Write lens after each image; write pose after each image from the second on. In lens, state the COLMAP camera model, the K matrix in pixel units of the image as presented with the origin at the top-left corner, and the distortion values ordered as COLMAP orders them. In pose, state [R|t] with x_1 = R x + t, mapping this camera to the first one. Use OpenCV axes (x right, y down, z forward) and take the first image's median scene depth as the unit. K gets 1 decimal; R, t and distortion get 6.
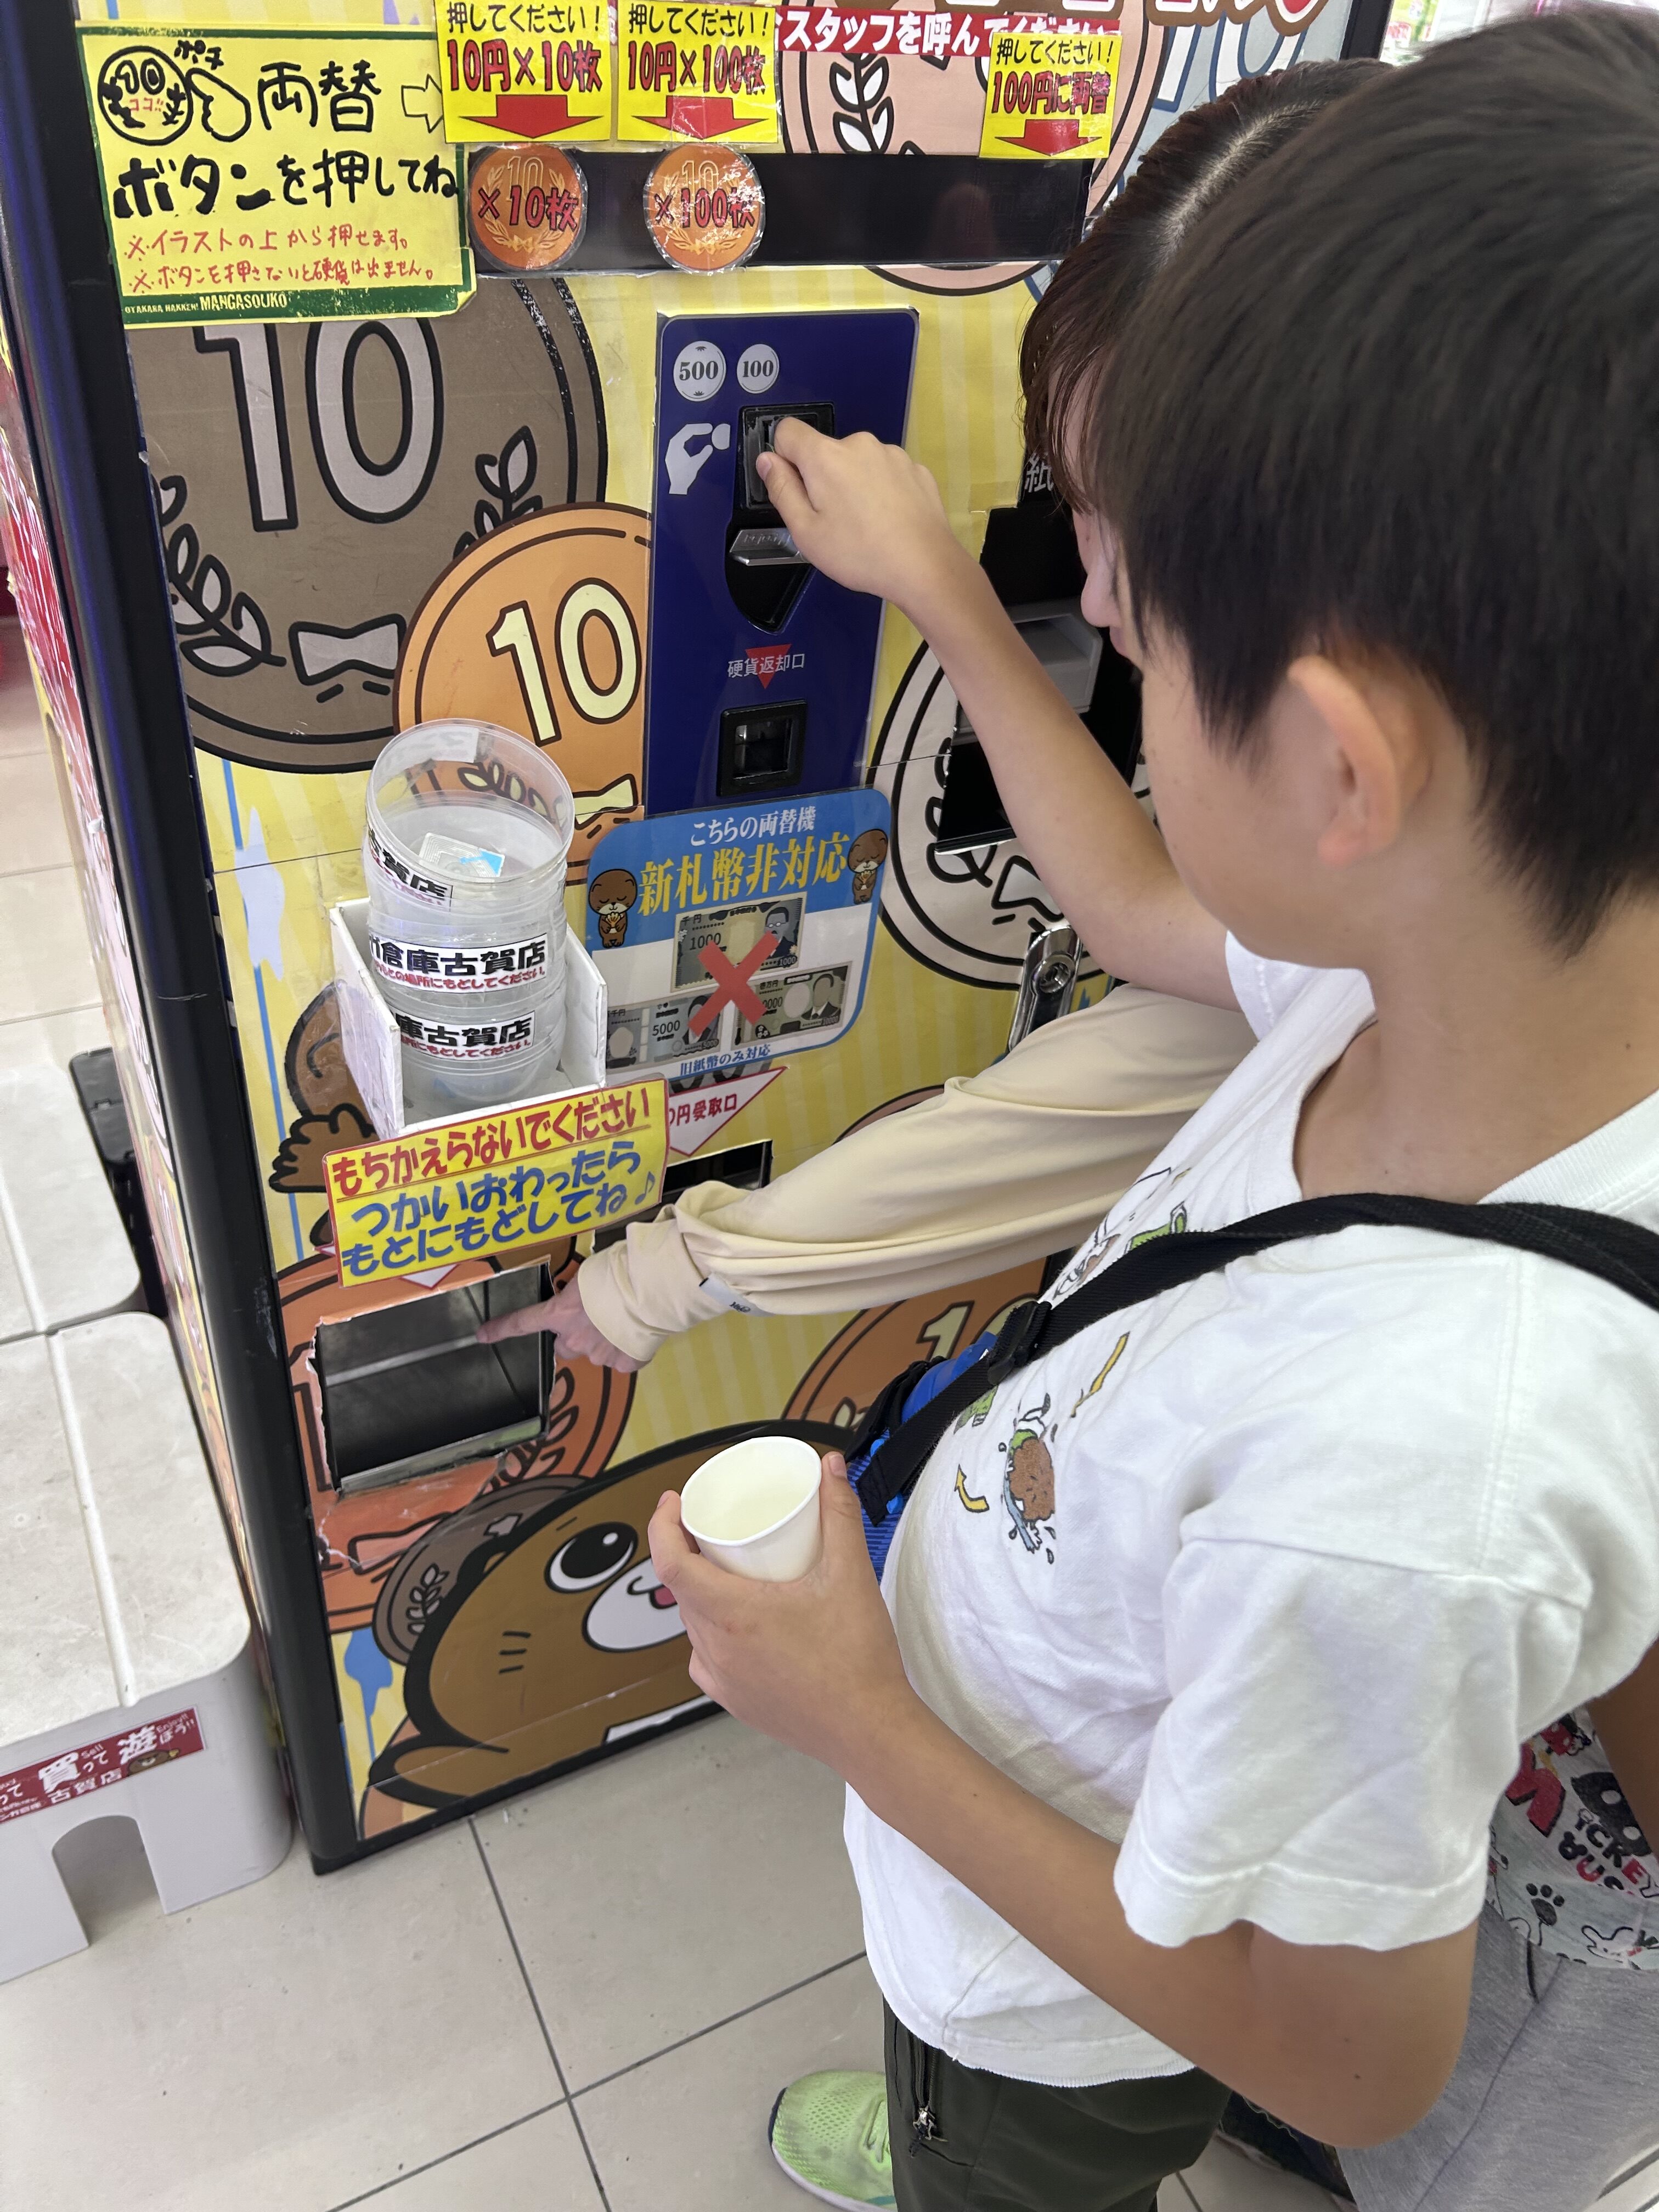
lens RADIAL K [[1675.1, 0, 824.7], [0, 1675.1, 1104.5], [0, 0, 1]] dist [0.022290, -0.024895]
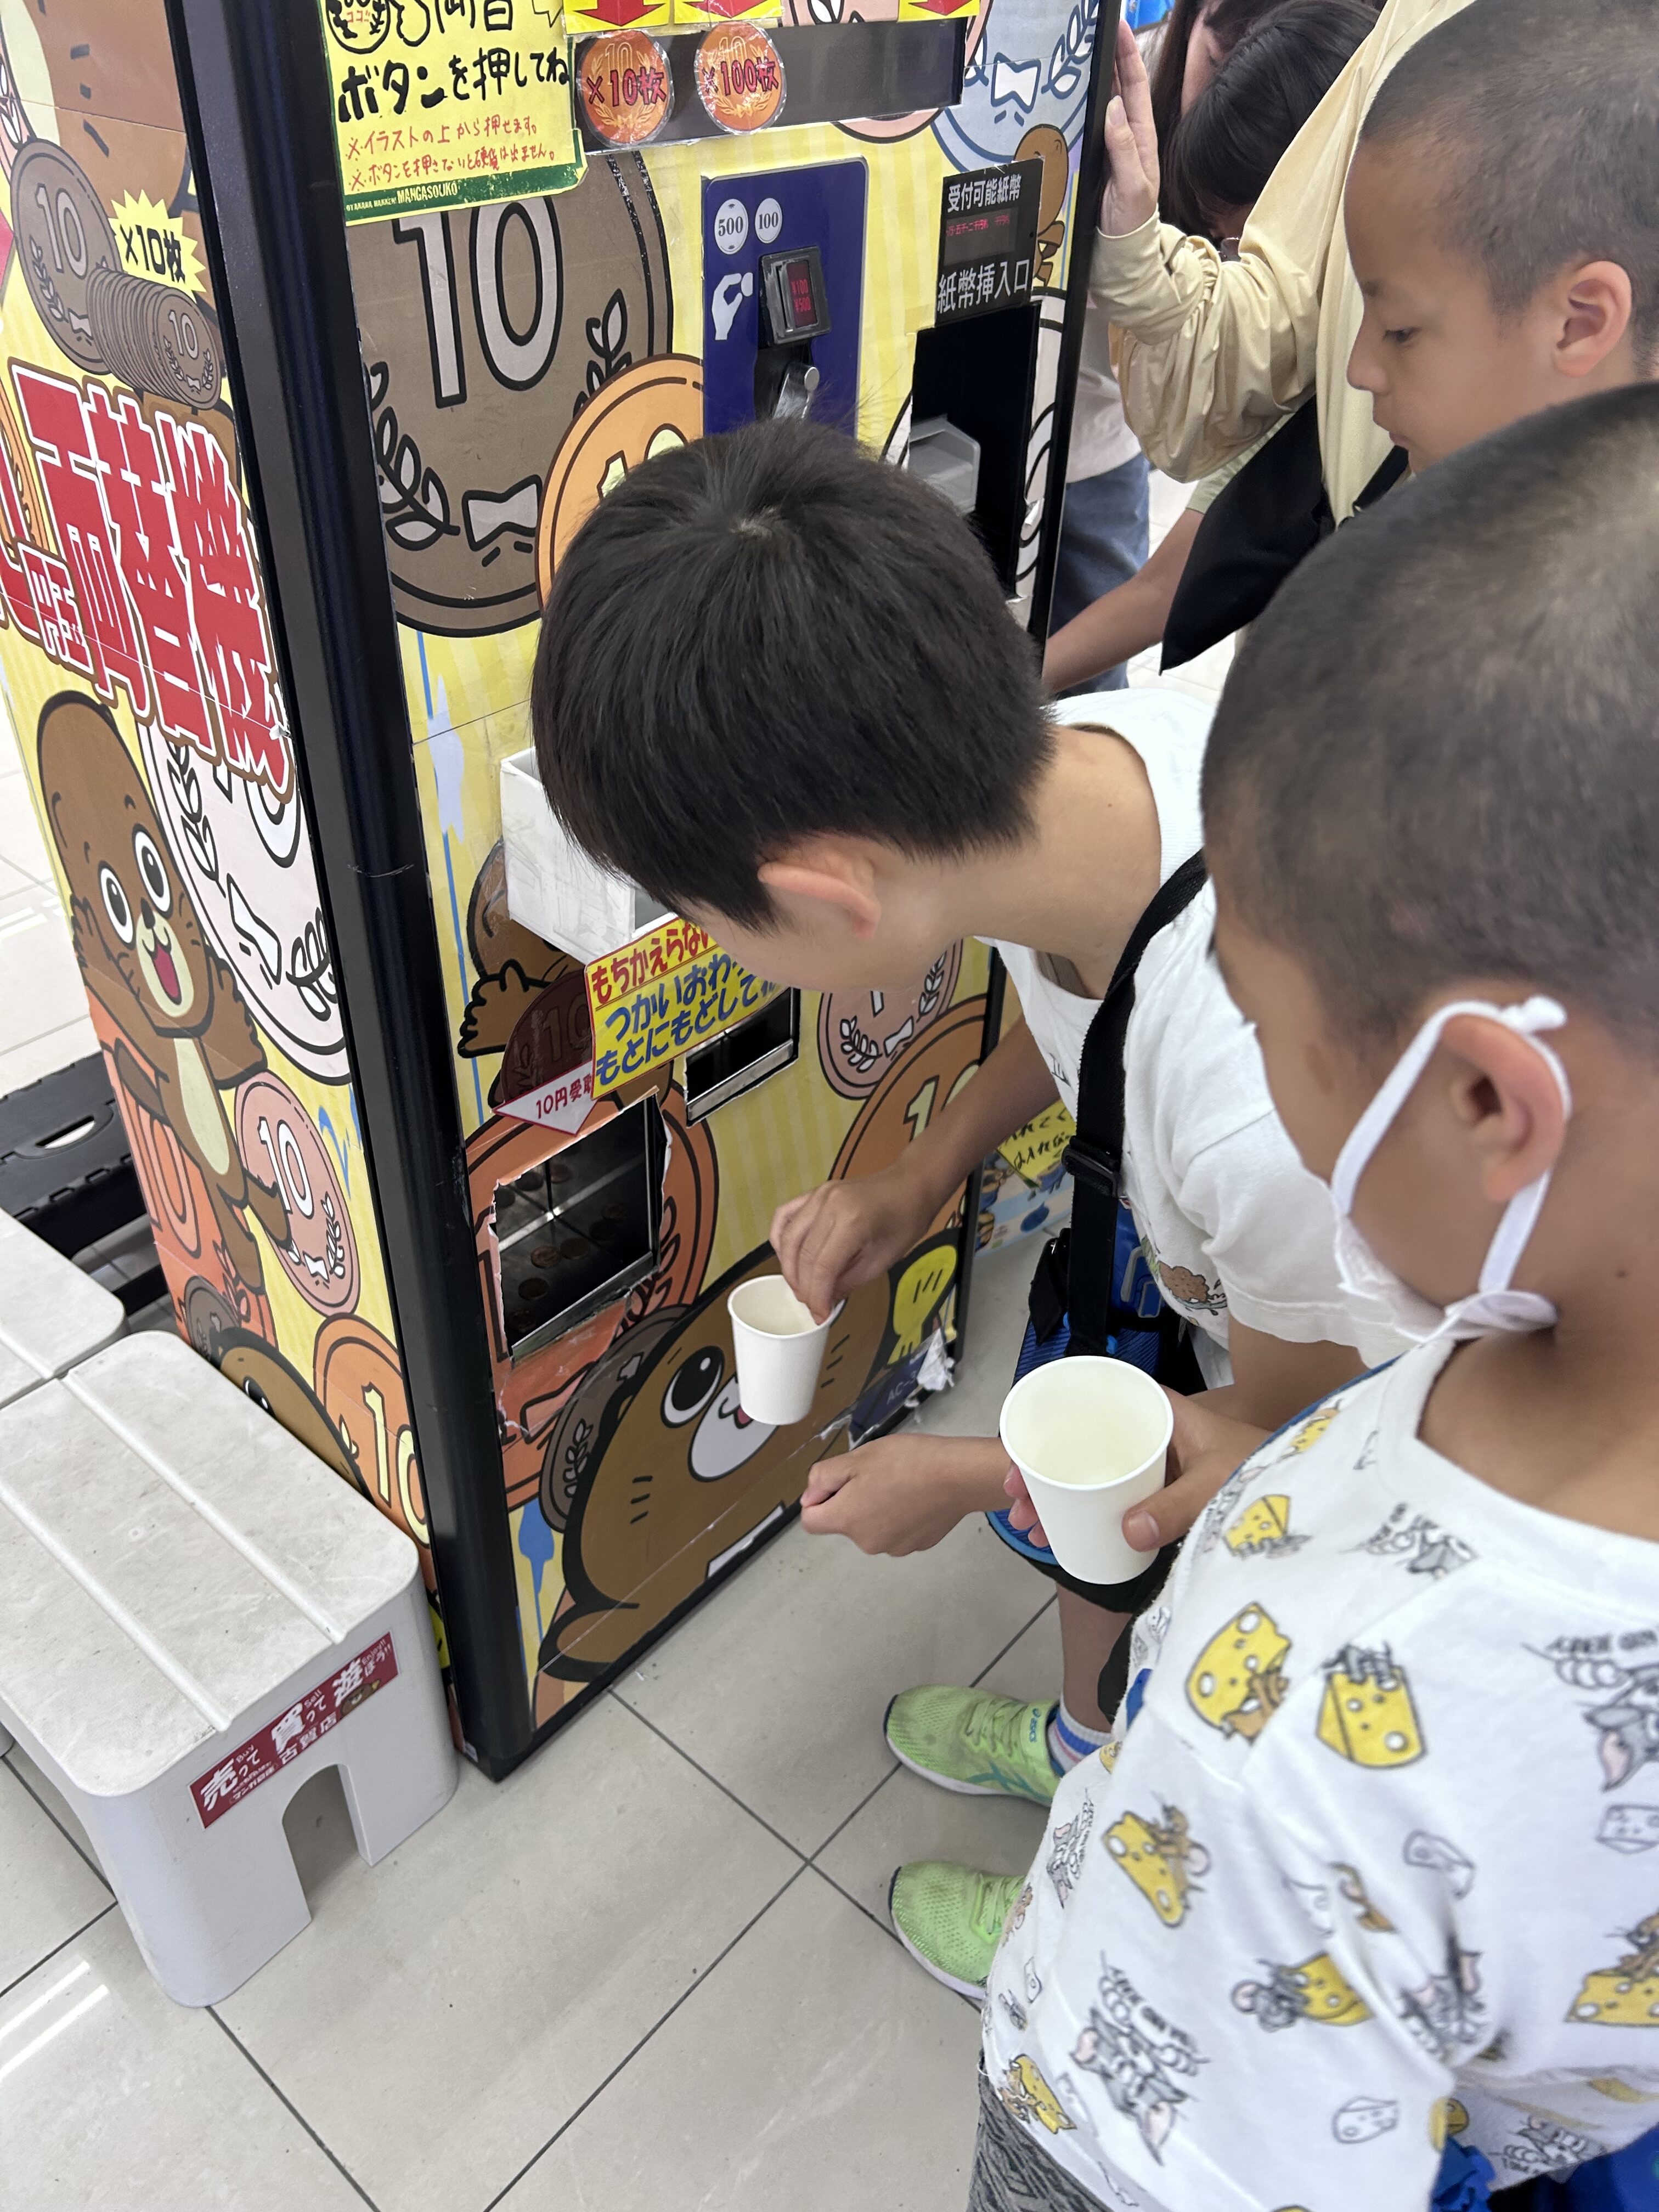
lens RADIAL K [[1675.1, 0, 837.9], [0, 1675.1, 1104.0], [0, 0, 1]] dist [0.022290, -0.024895]
pose [[0.925610, -0.270268, 0.264954, -0.460209], [0.268718, 0.962267, 0.042806, 0.115186], [-0.266526, 0.031576, 0.963310, -0.120435]]
